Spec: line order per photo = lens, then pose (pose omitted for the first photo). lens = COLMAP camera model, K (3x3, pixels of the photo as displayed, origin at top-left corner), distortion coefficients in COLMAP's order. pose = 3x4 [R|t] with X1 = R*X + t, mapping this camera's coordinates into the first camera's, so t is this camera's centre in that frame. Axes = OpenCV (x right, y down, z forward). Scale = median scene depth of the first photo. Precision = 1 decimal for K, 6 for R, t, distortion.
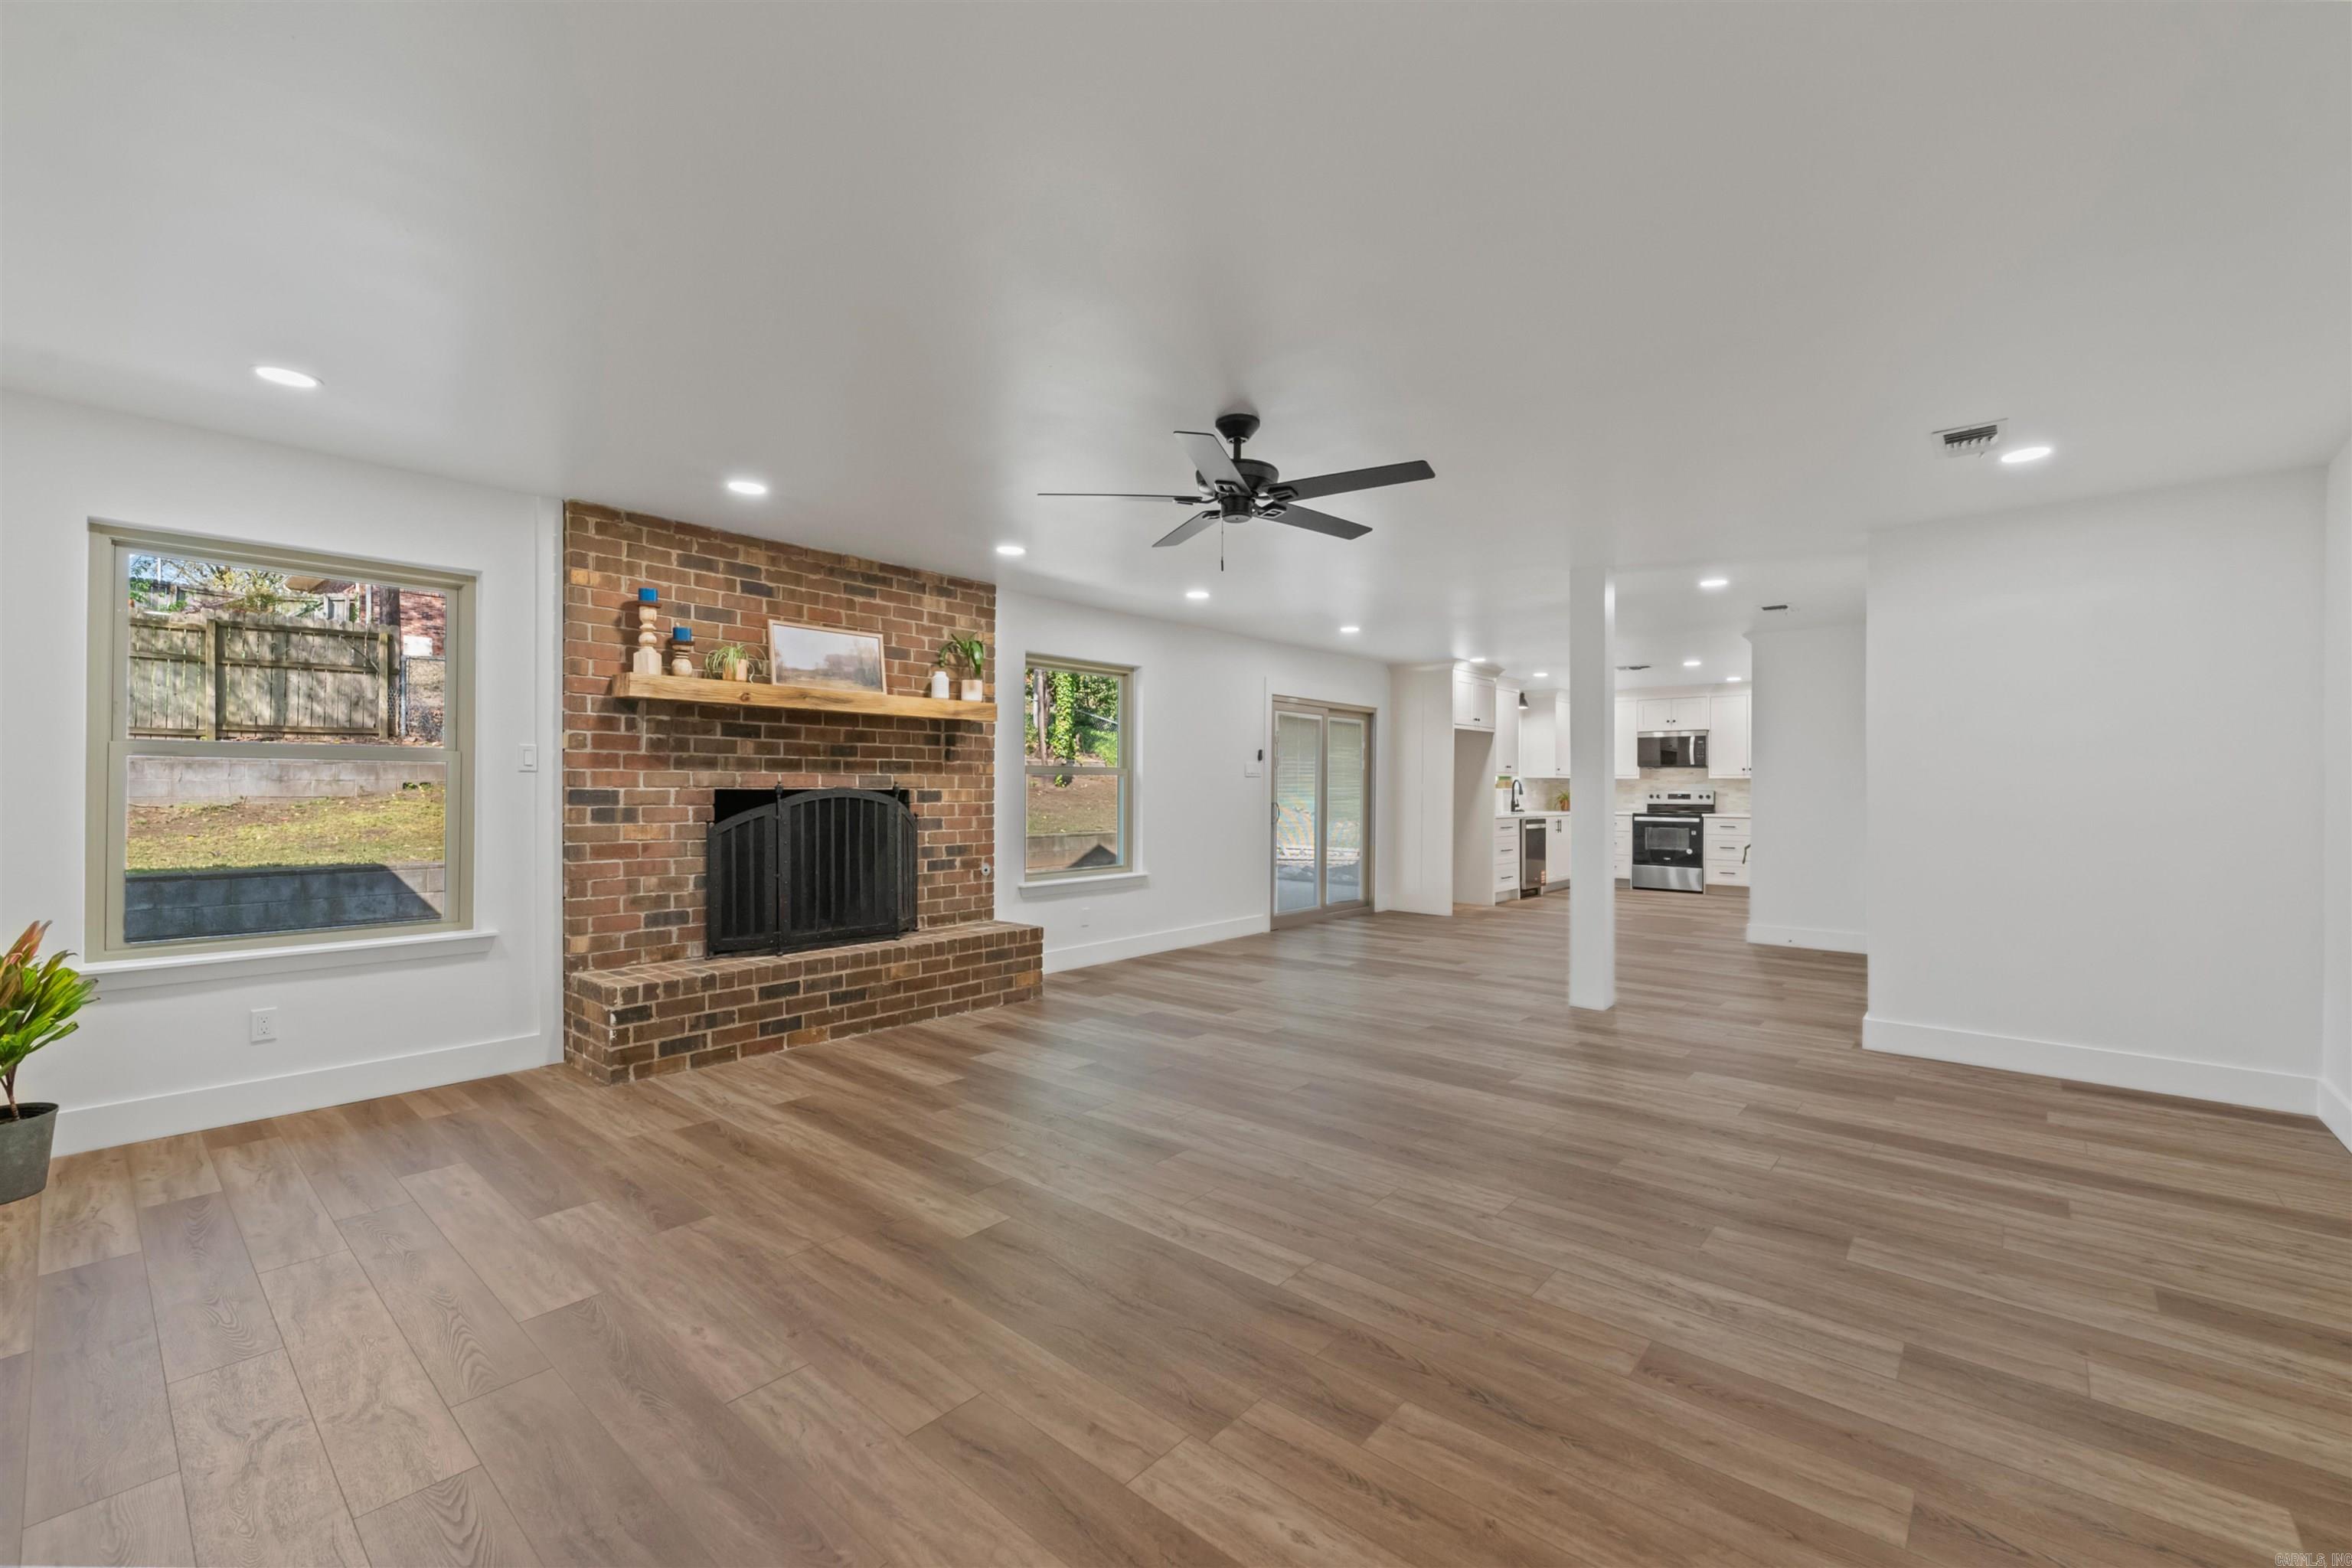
lens RADIAL K [[960.1, 0, 1179.4], [0, 960.1, 786.2], [0, 0, 1]] dist [0.005688, -0.003438]
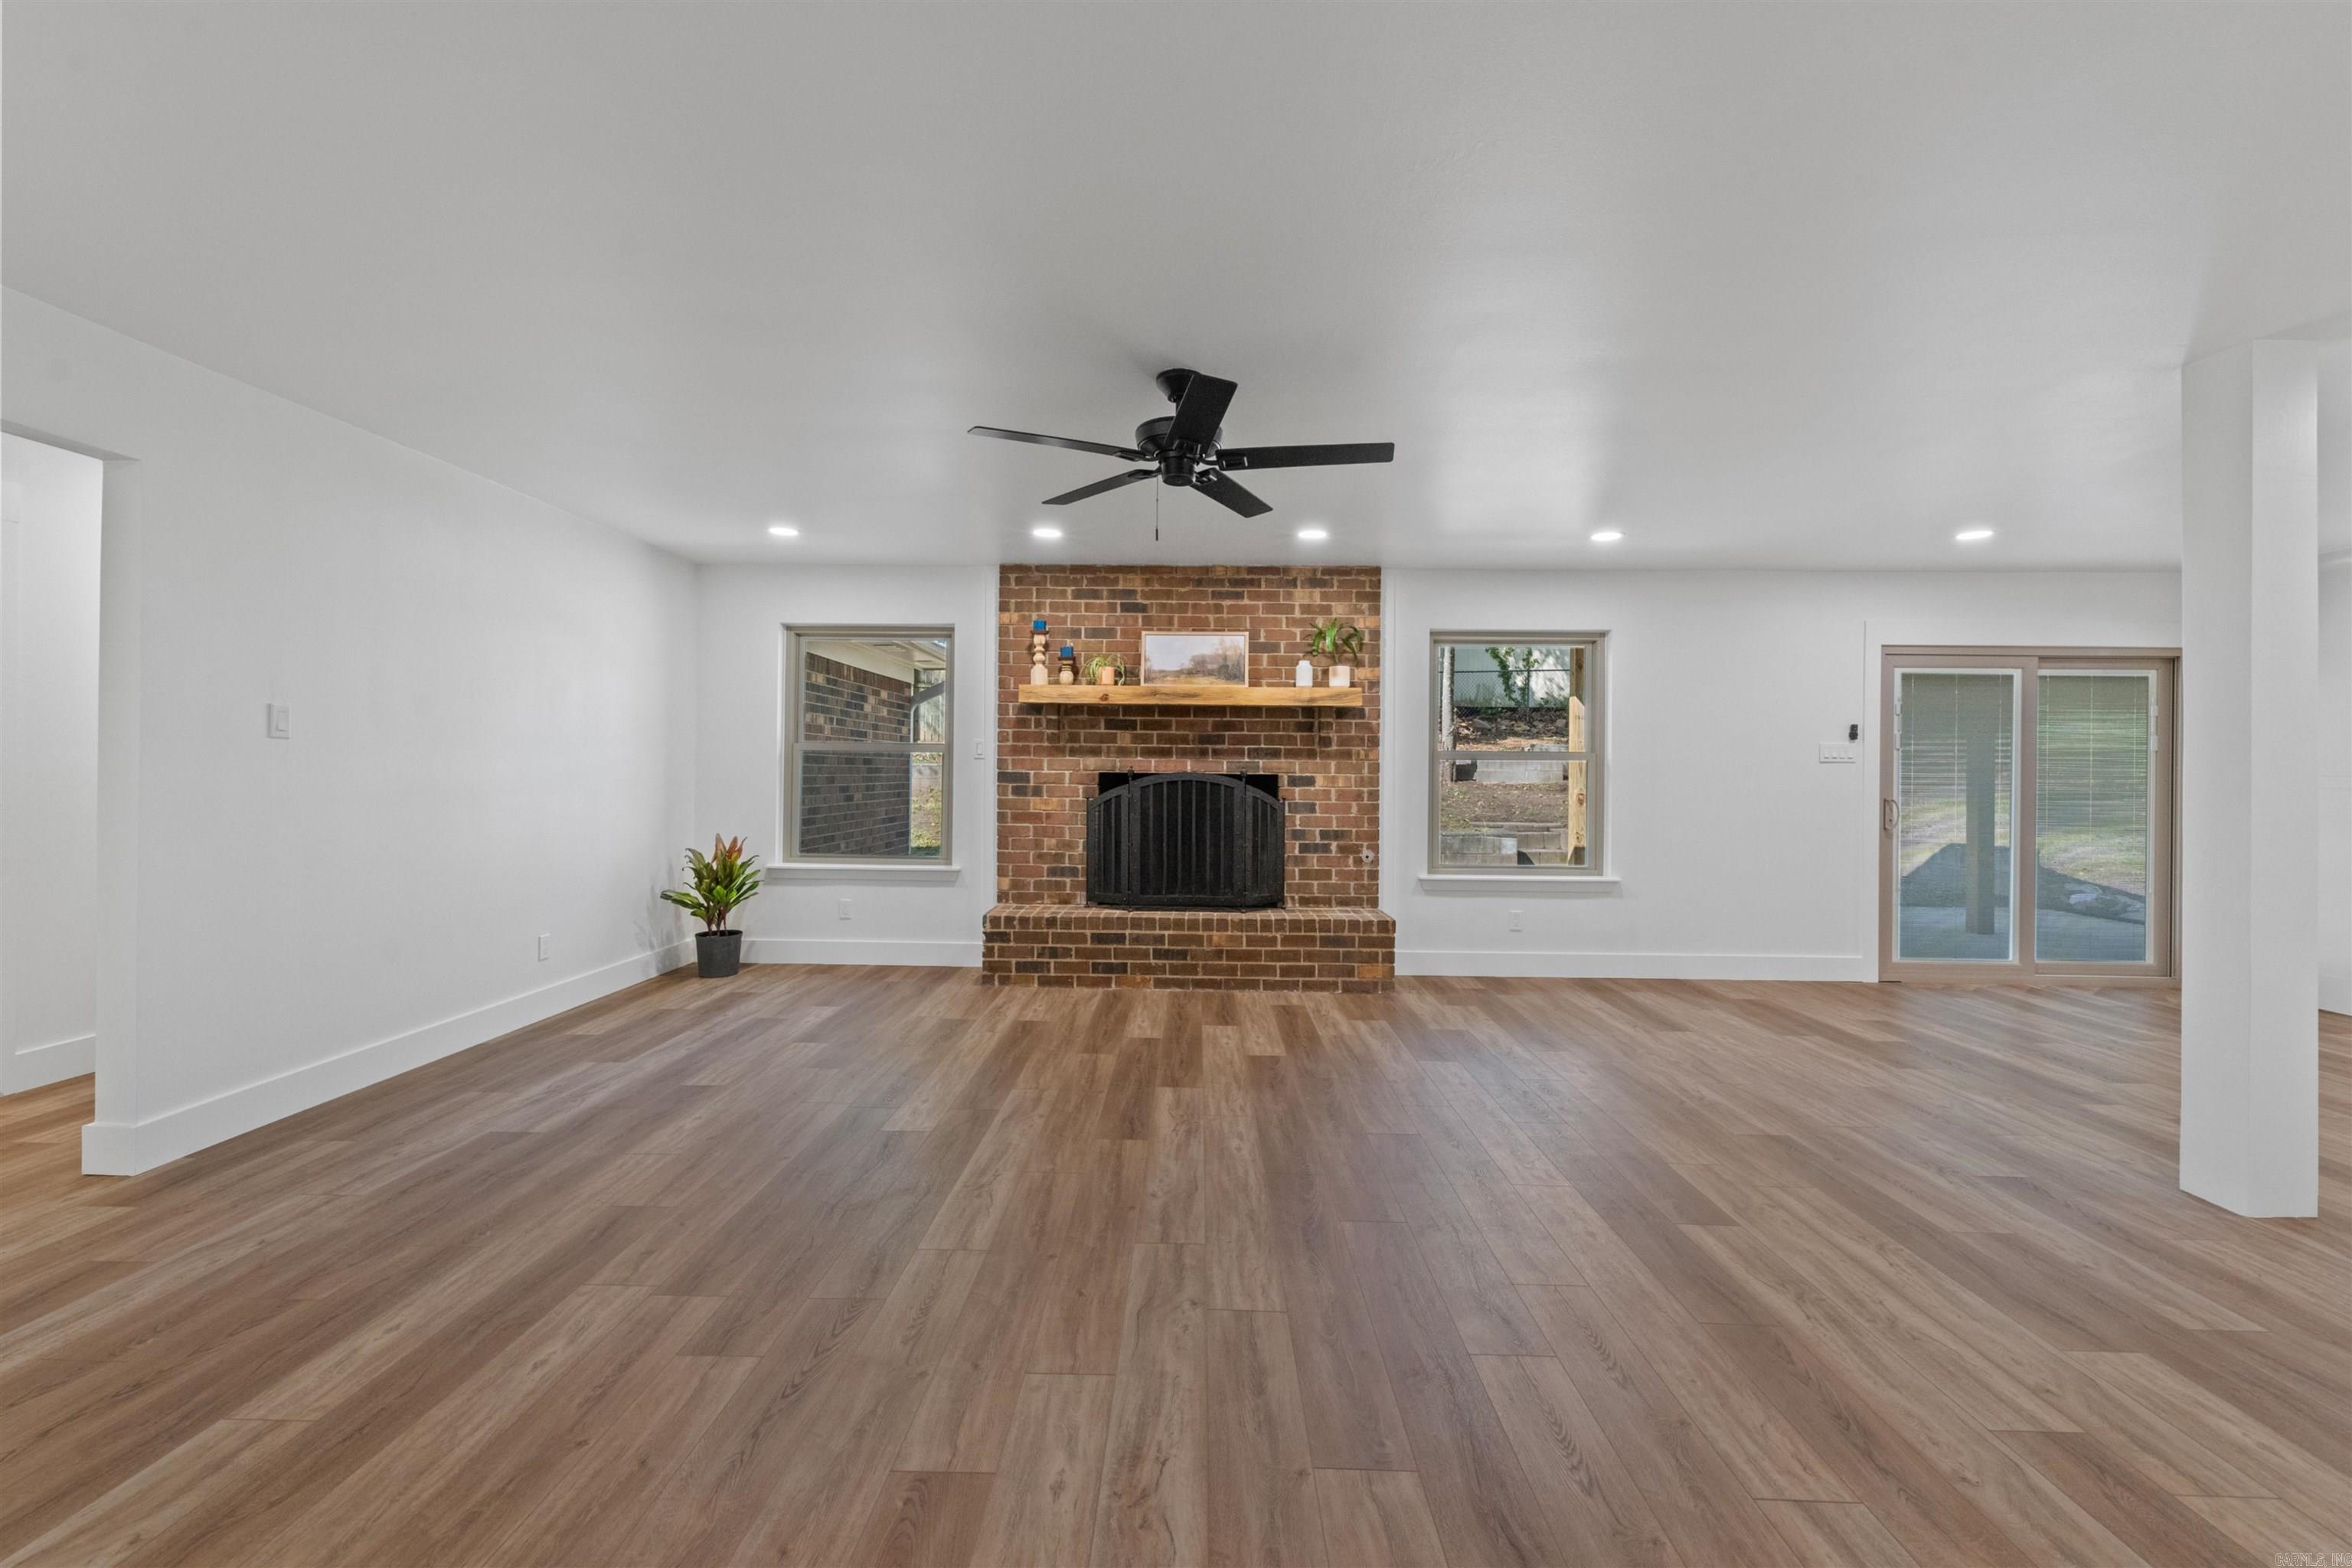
lens RADIAL K [[960.1, 0, 1180.9], [0, 960.1, 760.5], [0, 0, 1]] dist [0.005688, -0.003438]
pose [[0.641561, -0.007166, -0.767039, 0.483328], [-0.008159, 0.999836, -0.016166, 0.006562], [0.767029, 0.016630, 0.641397, 0.248858]]
